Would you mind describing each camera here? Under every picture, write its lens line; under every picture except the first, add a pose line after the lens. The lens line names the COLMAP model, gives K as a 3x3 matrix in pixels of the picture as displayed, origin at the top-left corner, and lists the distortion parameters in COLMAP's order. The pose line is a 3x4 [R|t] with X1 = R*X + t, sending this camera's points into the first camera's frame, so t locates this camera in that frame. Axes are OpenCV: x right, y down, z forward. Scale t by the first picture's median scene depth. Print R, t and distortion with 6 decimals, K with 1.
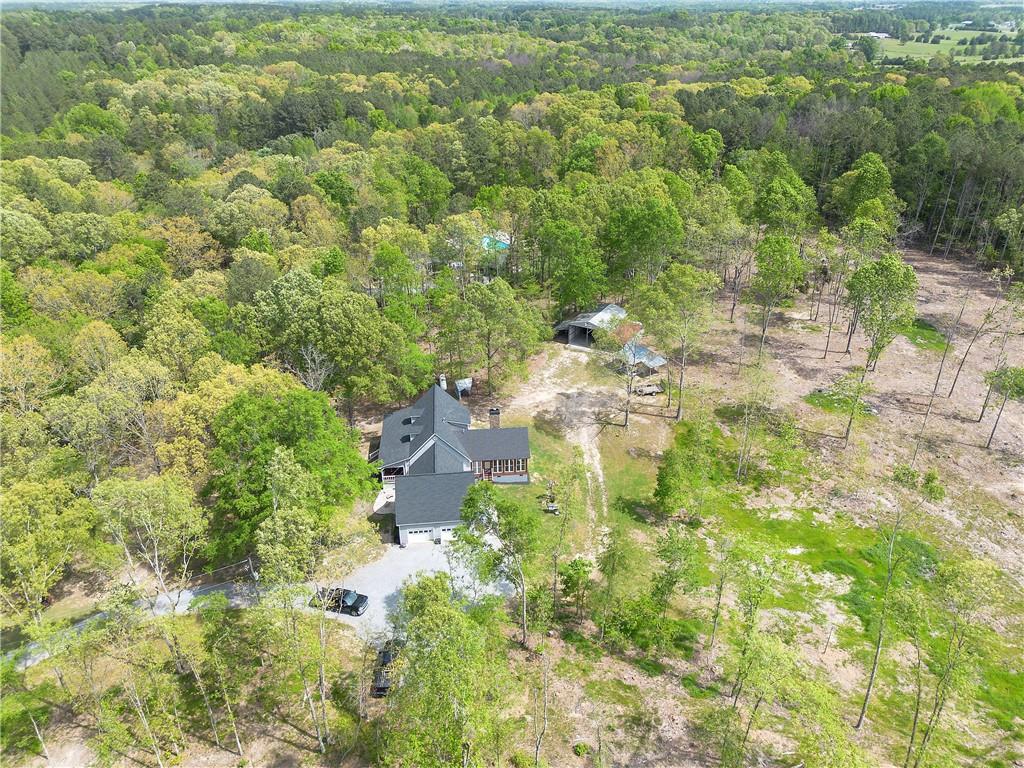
lens RADIAL K [[721.9, 0, 512.0], [0, 721.9, 384.0], [0, 0, 1]] dist [0.080316, -0.077239]
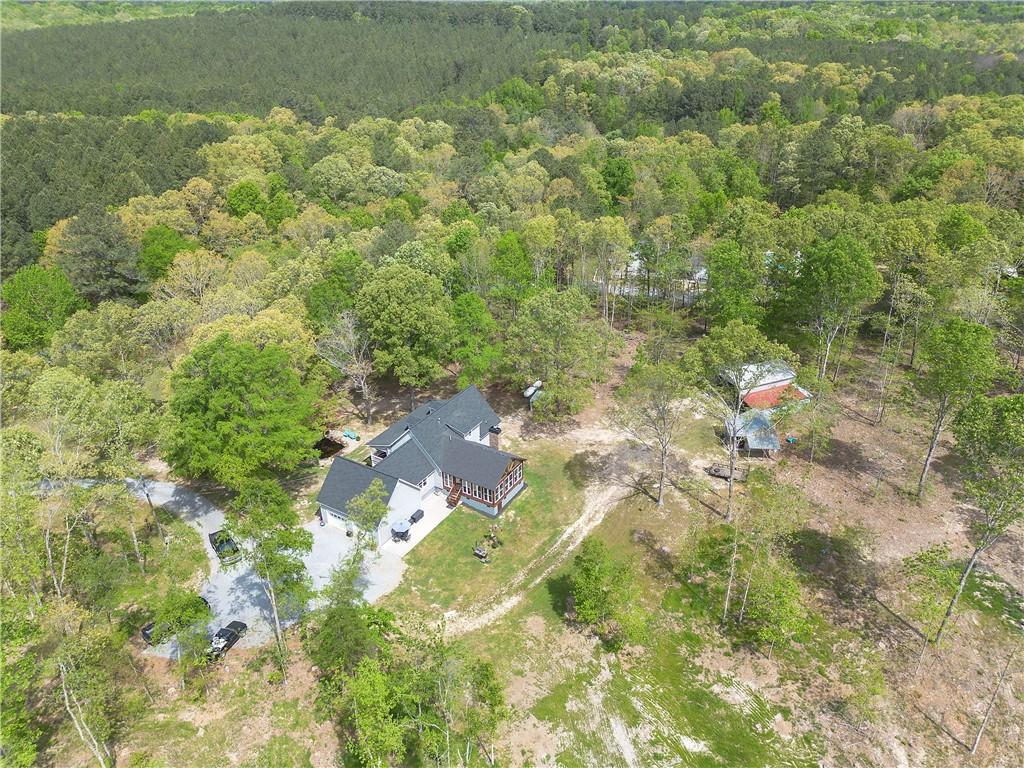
lens RADIAL K [[721.9, 0, 512.0], [0, 721.9, 384.0], [0, 0, 1]] dist [0.080316, -0.077239]
pose [[0.799658, 0.283676, -0.529220, 0.409457], [-0.276729, 0.956294, 0.094458, -0.097138], [0.532886, 0.070917, 0.843210, 0.220901]]
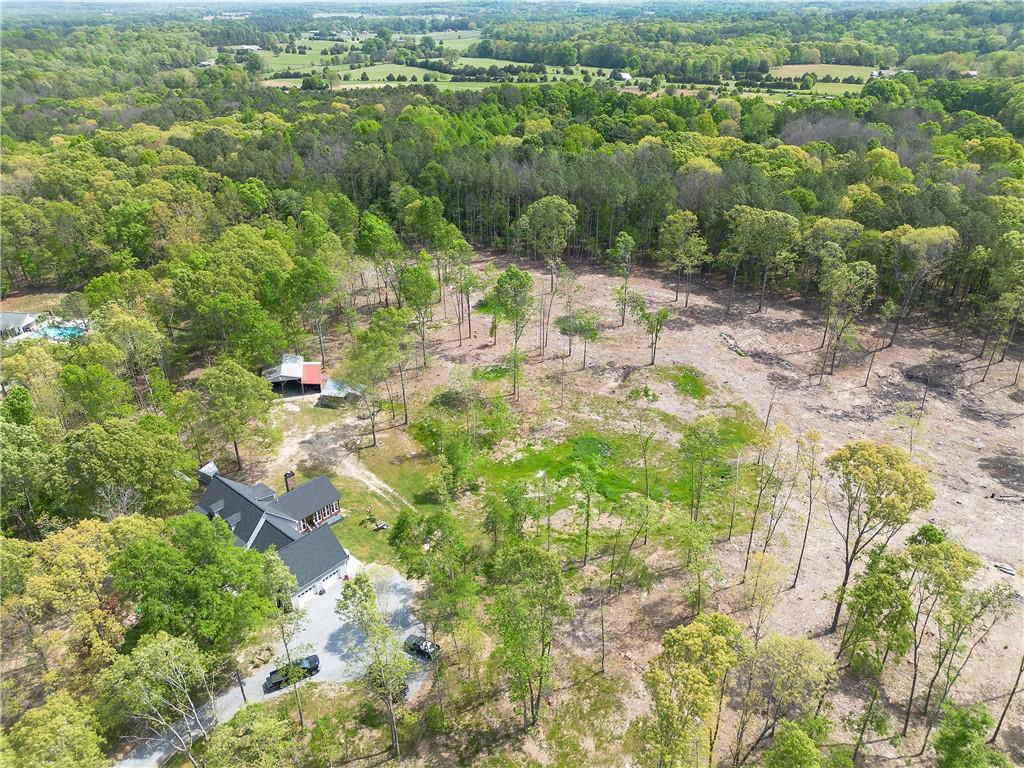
lens RADIAL K [[721.9, 0, 512.0], [0, 721.9, 384.0], [0, 0, 1]] dist [0.080316, -0.077239]
pose [[0.725079, -0.324432, 0.607458, -0.373428], [0.328162, 0.938264, 0.109407, -0.093408], [-0.605451, 0.120016, 0.786782, -0.102758]]
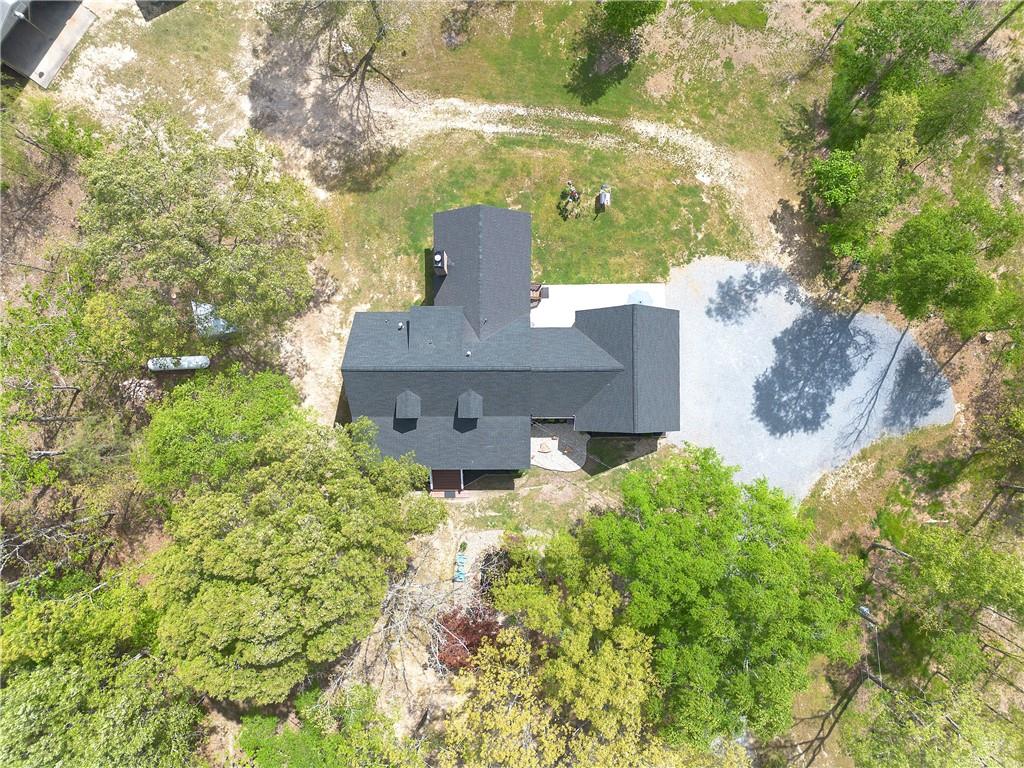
lens RADIAL K [[721.9, 0, 512.0], [0, 721.9, 384.0], [0, 0, 1]] dist [0.080316, -0.077239]
pose [[0.088102, -0.995723, 0.027799, -0.113544], [0.474257, 0.066471, 0.877873, -0.358971], [-0.875967, -0.064158, 0.478085, 0.622664]]
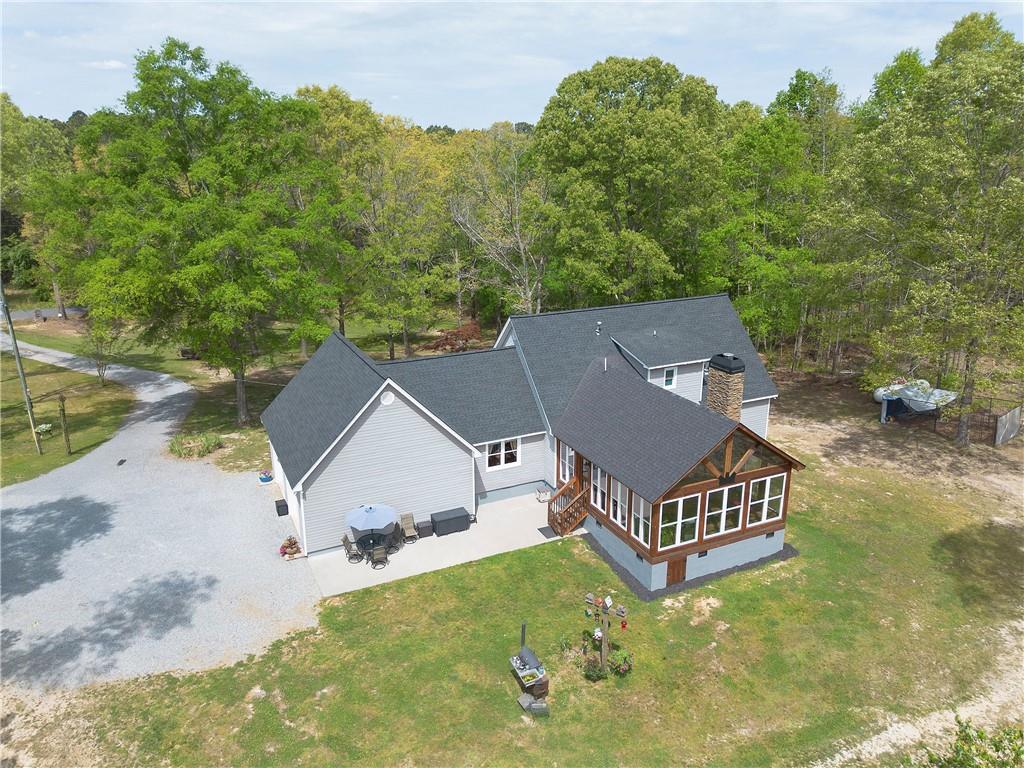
lens RADIAL K [[721.9, 0, 512.0], [0, 721.9, 384.0], [0, 0, 1]] dist [0.080316, -0.077239]
pose [[0.346107, 0.286334, -0.893433, 0.210073], [-0.436999, 0.891879, 0.116547, 0.045599], [0.830206, 0.350091, 0.433814, 0.706608]]
